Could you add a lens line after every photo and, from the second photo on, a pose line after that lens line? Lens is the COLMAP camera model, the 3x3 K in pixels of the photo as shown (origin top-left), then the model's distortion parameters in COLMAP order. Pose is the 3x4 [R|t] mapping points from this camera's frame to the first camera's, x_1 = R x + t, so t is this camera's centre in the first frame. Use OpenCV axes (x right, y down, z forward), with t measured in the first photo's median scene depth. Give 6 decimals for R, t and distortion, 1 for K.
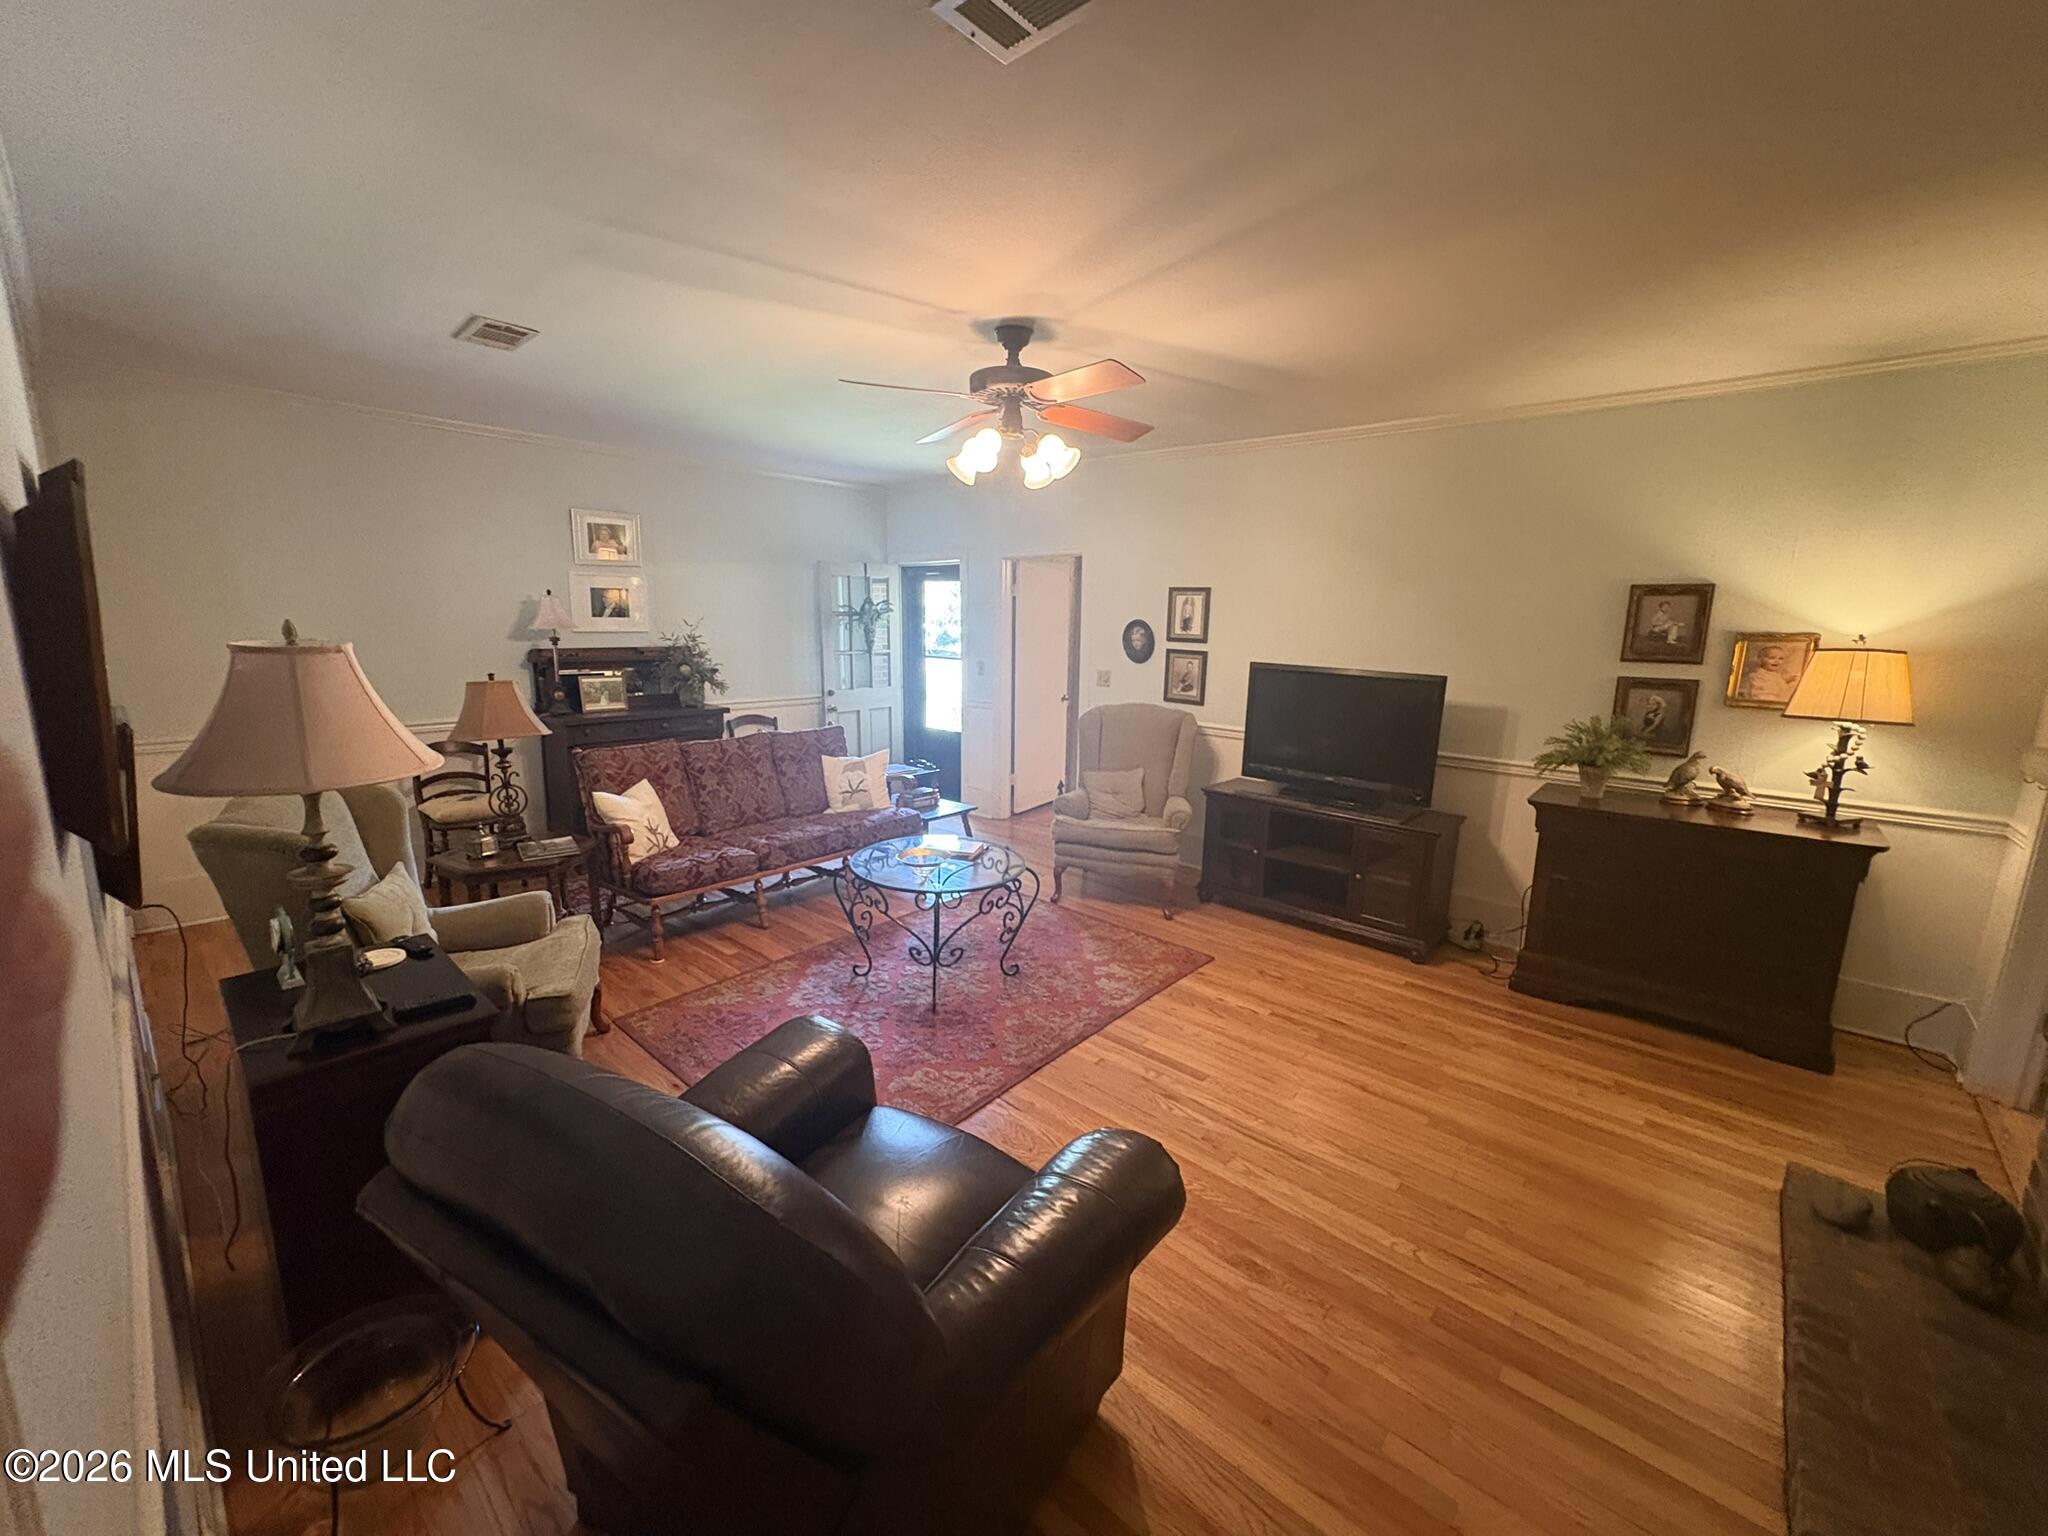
lens RADIAL K [[822.3, 0, 1018.8], [0, 822.3, 769.6], [0, 0, 1]] dist [-0.000483, 0.000395]
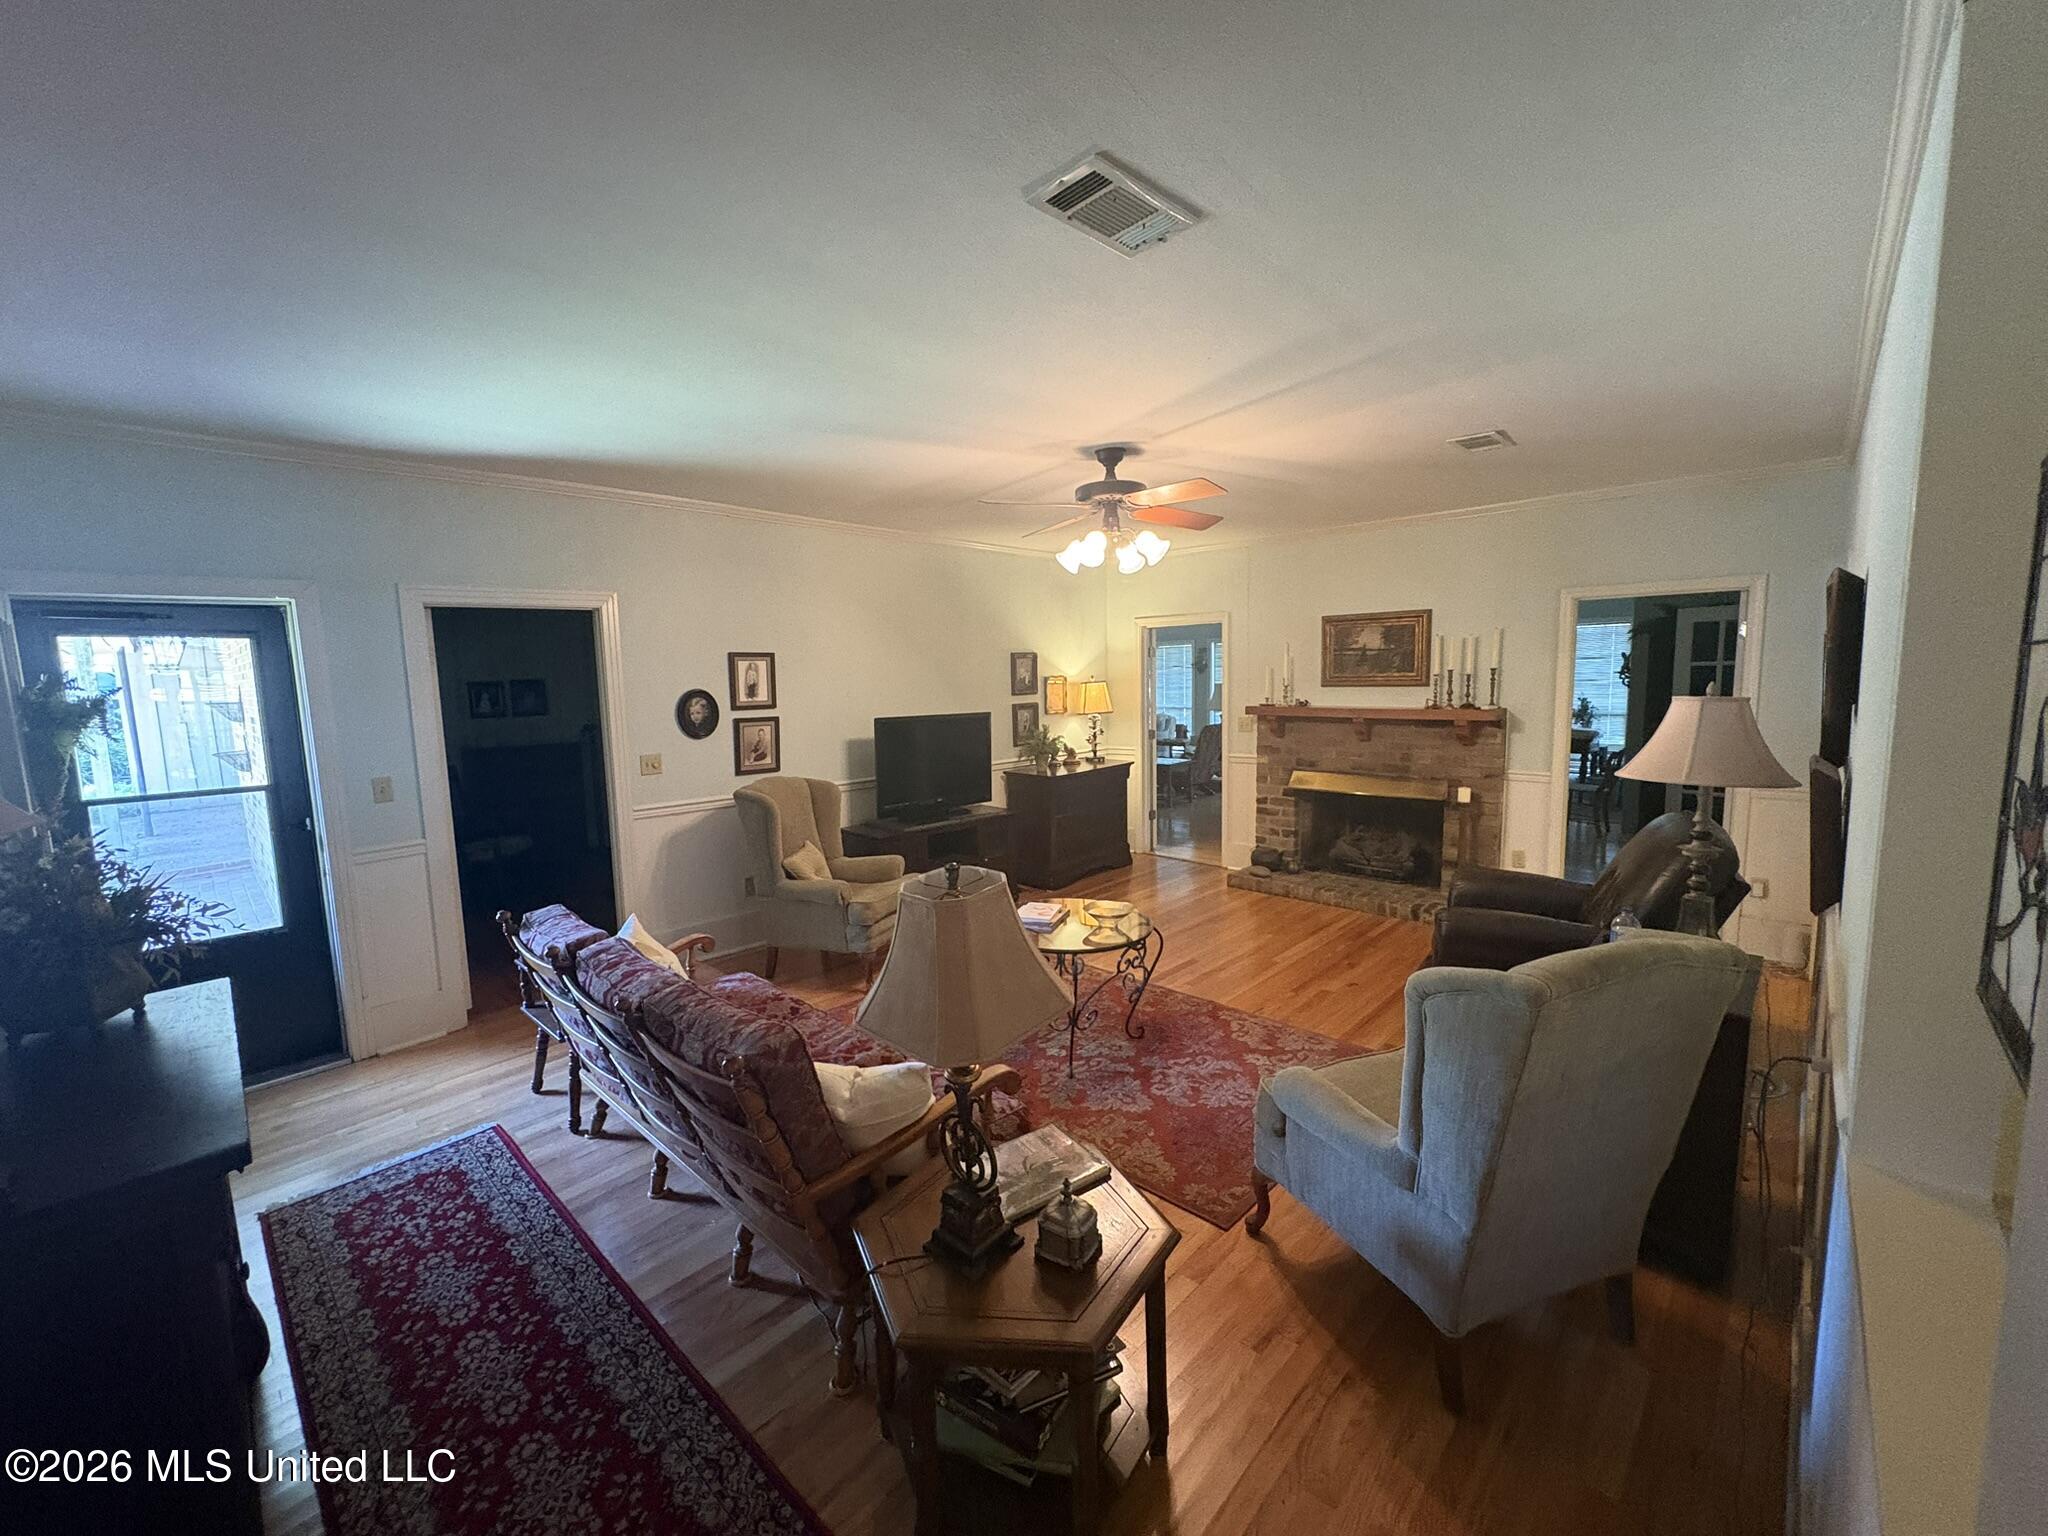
lens RADIAL K [[822.3, 0, 1019.8], [0, 822.3, 764.3], [0, 0, 1]] dist [-0.000483, 0.000395]
pose [[0.021521, -0.132223, 0.990986, -0.753888], [0.207920, 0.970135, 0.124926, -0.150874], [-0.977909, 0.203357, 0.048370, 0.678169]]
